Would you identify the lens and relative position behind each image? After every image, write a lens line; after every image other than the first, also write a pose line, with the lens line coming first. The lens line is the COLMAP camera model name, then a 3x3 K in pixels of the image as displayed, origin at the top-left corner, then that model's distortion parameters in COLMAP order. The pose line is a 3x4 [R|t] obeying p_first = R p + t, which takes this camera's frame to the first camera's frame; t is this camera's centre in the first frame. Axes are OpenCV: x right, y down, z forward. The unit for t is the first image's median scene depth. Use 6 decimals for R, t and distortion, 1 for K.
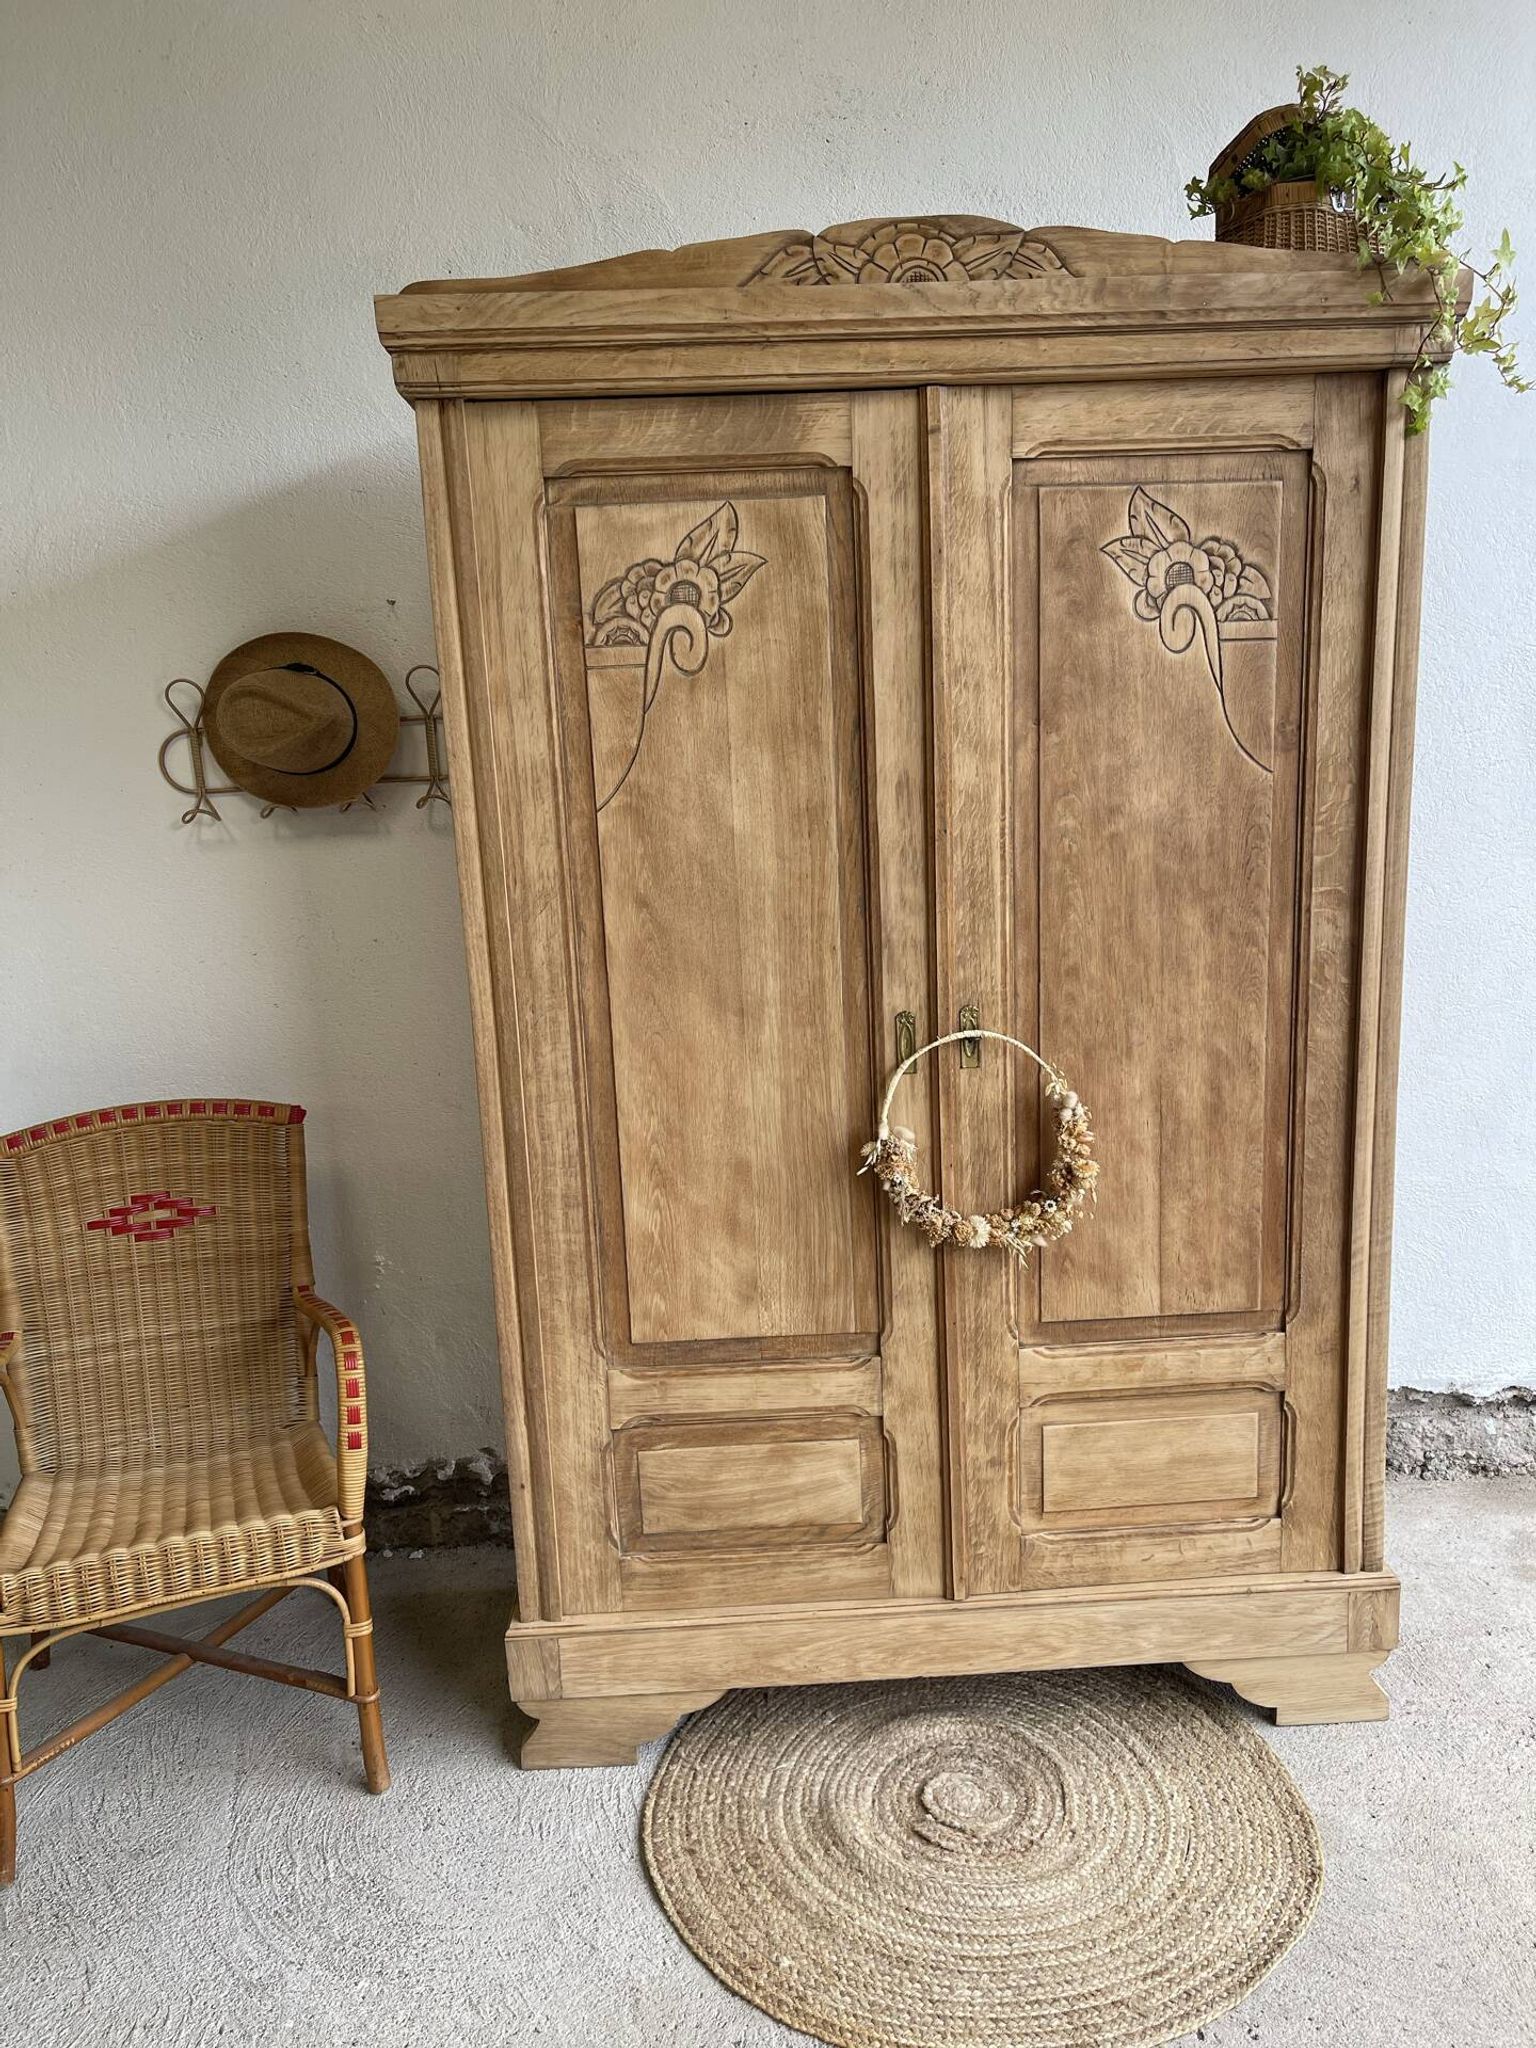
lens RADIAL K [[1551.7, 0, 774.5], [0, 1551.7, 1034.2], [0, 0, 1]] dist [0.067560, -0.094094]
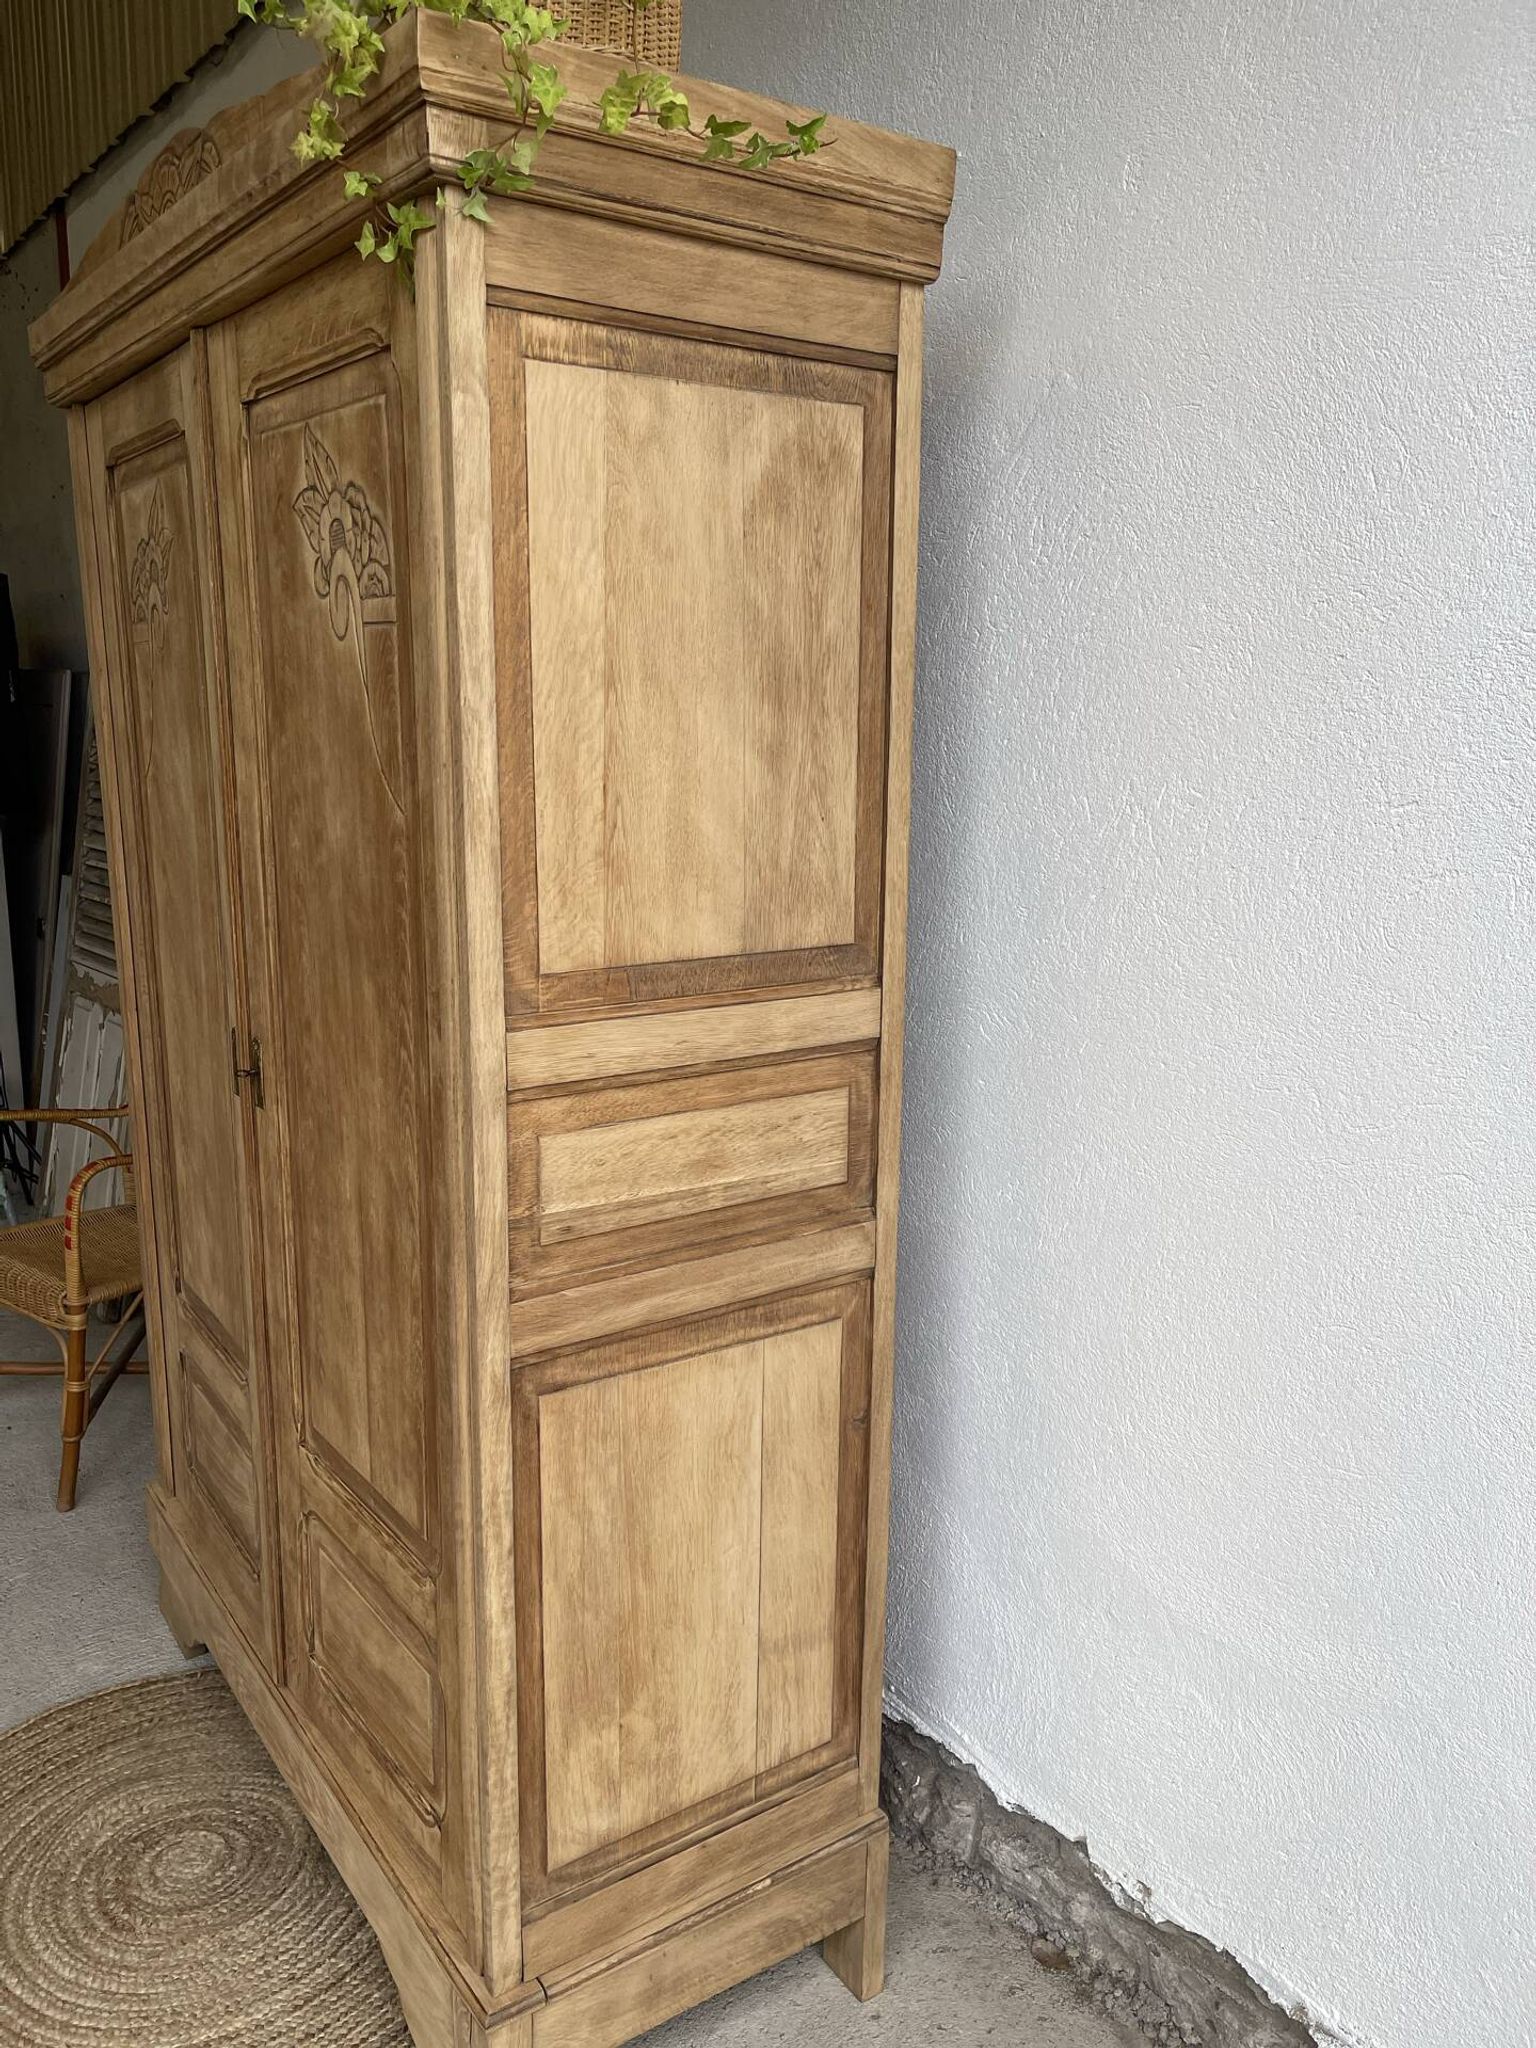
lens RADIAL K [[1551.7, 0, 755.5], [0, 1551.7, 1041.6], [0, 0, 1]] dist [0.067560, -0.094094]
pose [[0.533629, 0.224718, -0.815317, 1.035333], [-0.199998, 0.970239, 0.136519, -0.200565], [0.821730, 0.090211, 0.562691, 0.763664]]
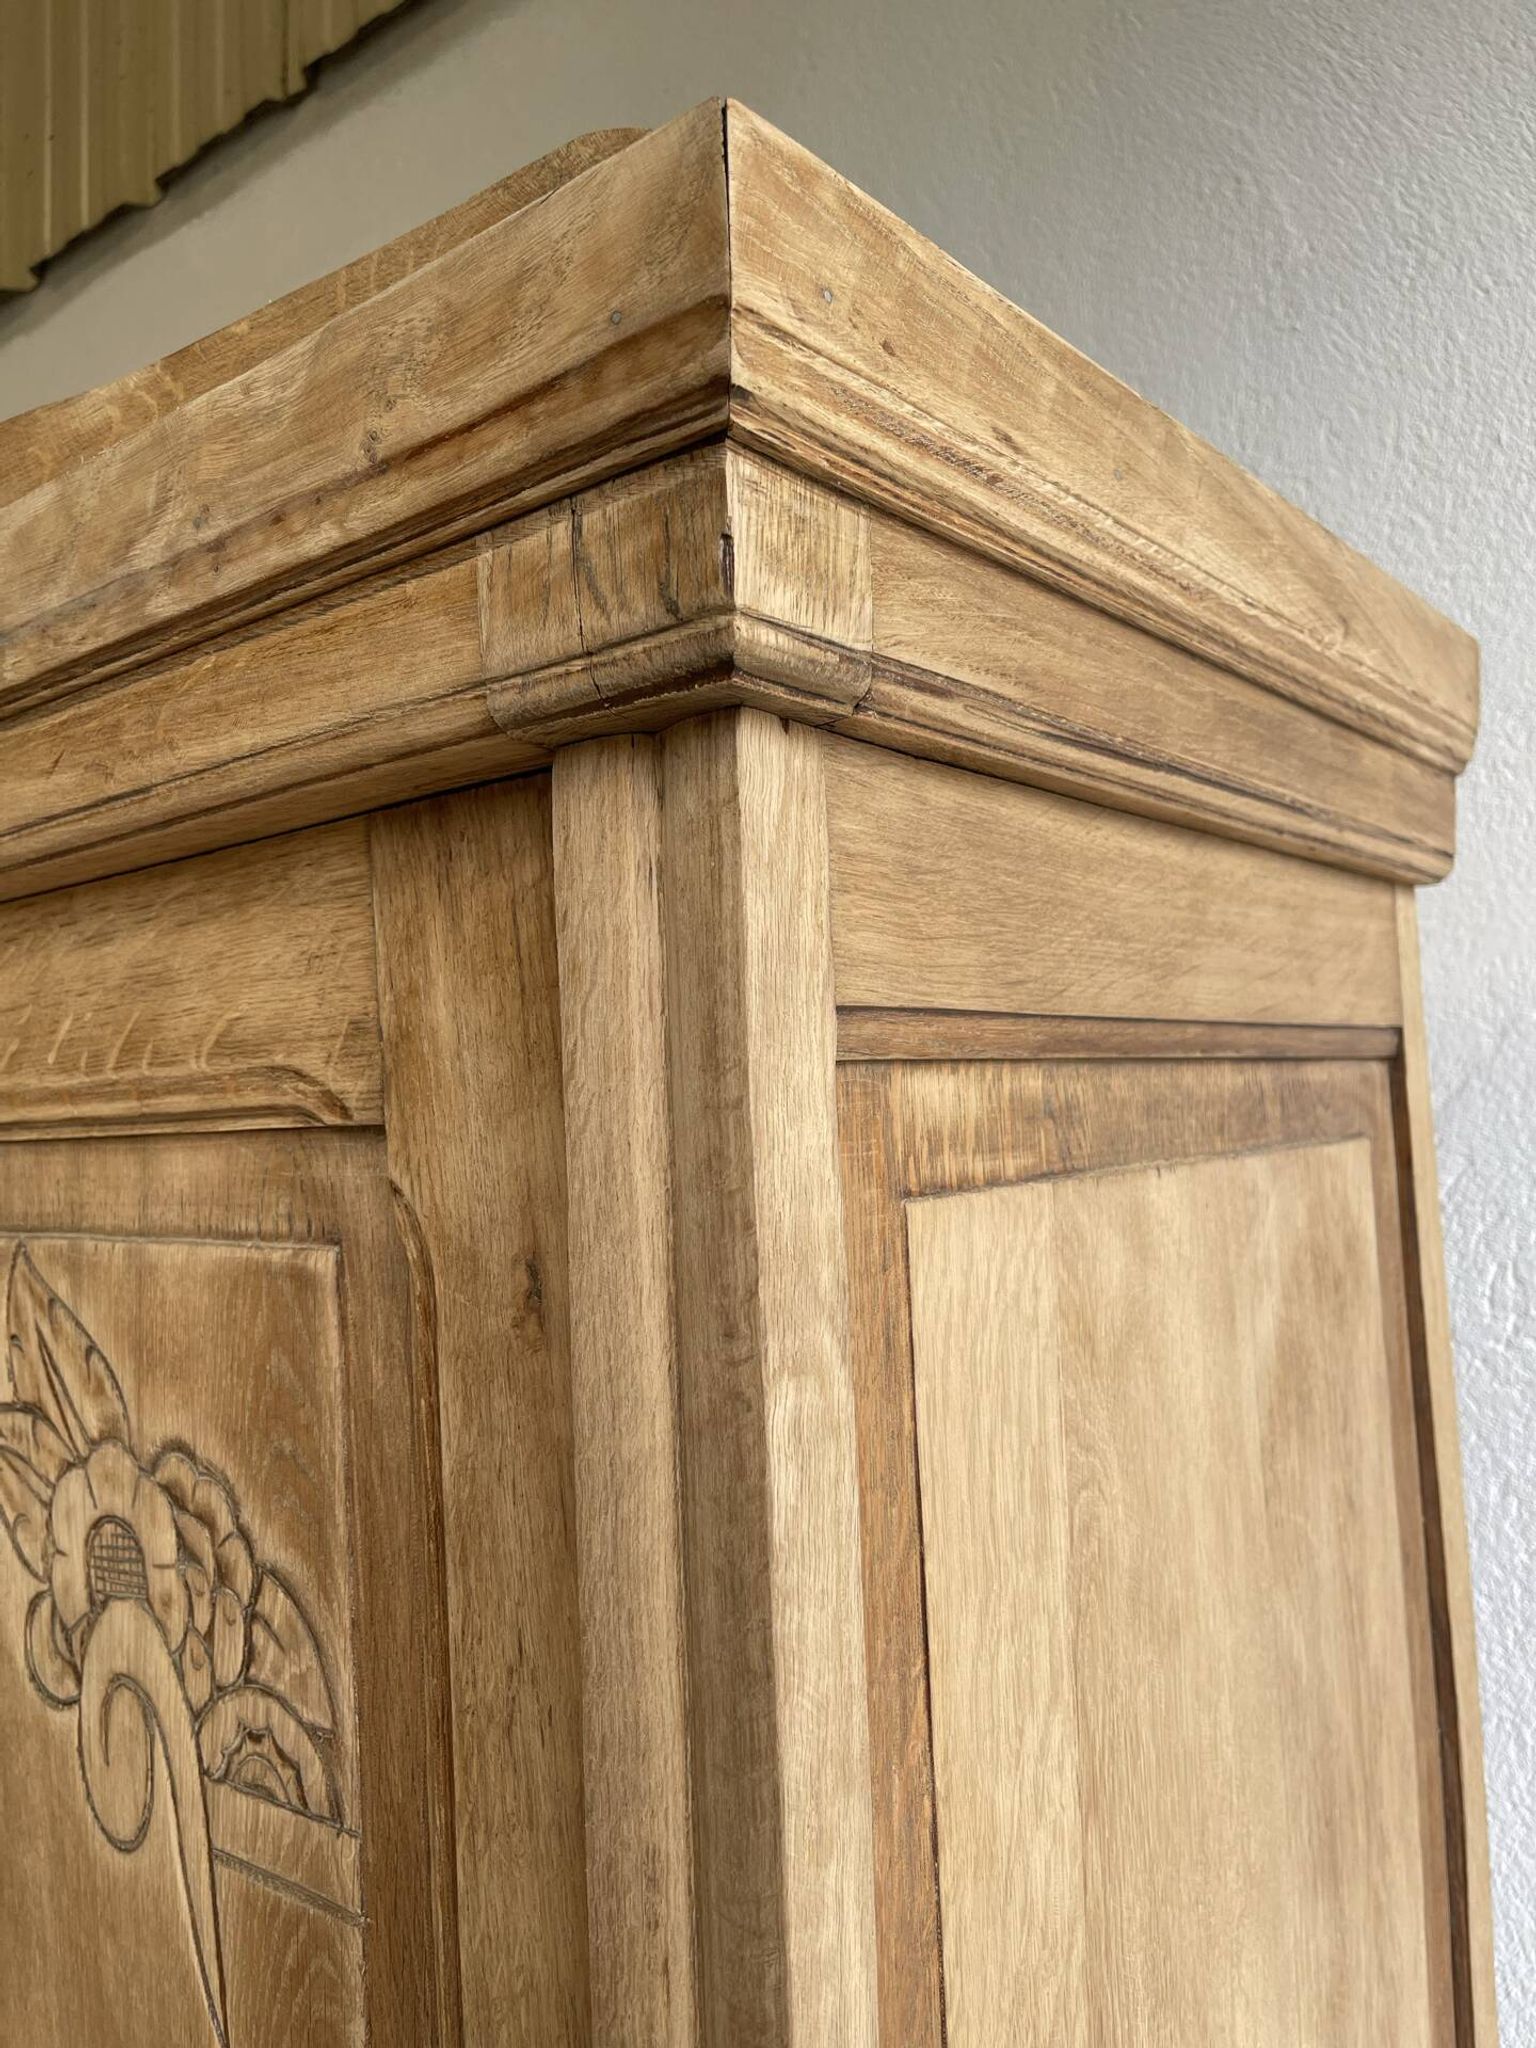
lens RADIAL K [[1551.7, 0, 763.9], [0, 1551.7, 1036.9], [0, 0, 1]] dist [0.067560, -0.094094]
pose [[0.742678, -0.028628, -0.669037, 0.523644], [-0.116759, 0.978246, -0.171469, -0.348618], [0.659391, 0.205463, 0.723179, 0.860543]]
